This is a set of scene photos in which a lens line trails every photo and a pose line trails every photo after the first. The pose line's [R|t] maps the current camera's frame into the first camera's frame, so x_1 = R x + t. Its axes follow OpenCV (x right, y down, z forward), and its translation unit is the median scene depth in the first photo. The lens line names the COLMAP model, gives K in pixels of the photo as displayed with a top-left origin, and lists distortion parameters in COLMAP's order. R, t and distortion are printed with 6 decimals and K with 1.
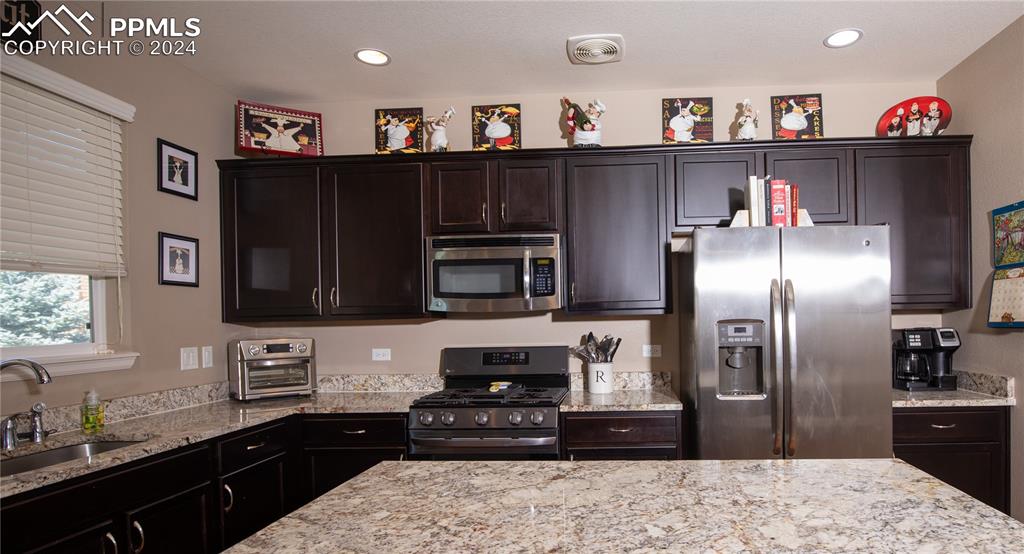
lens RADIAL K [[566.7, 0, 593.5], [0, 566.7, 324.3], [0, 0, 1]] dist [-0.025905, -0.000110]
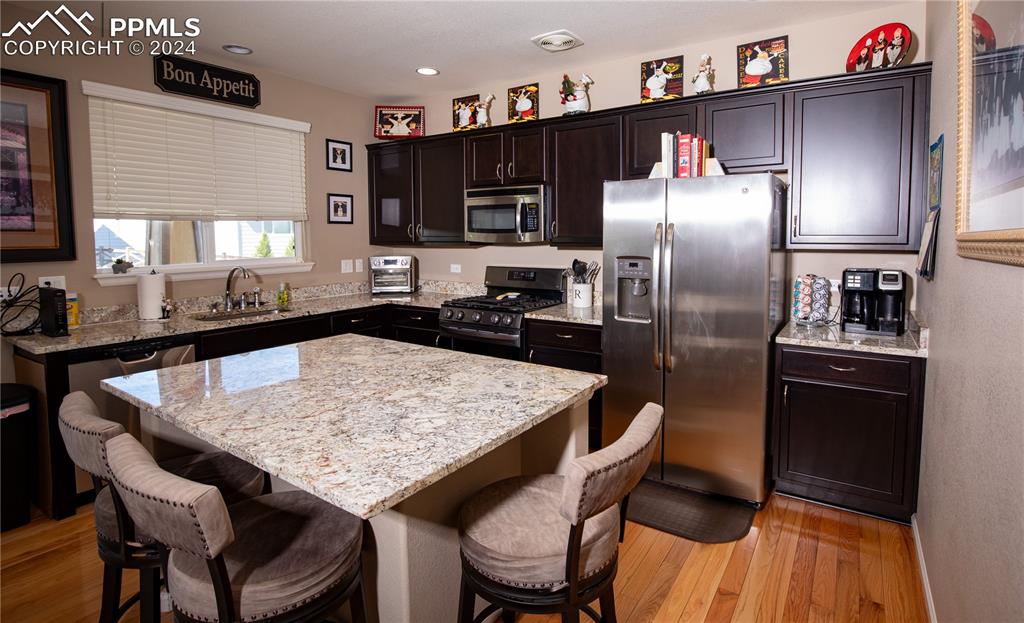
lens RADIAL K [[501.0, 0, 532.4], [0, 501.0, 267.8], [0, 0, 1]] dist [-0.024300, 0.000000]
pose [[0.867477, 0.047064, -0.495246, 0.477094], [-0.015738, 0.997613, 0.067237, -0.041853], [0.497228, -0.050533, 0.866147, -0.034928]]
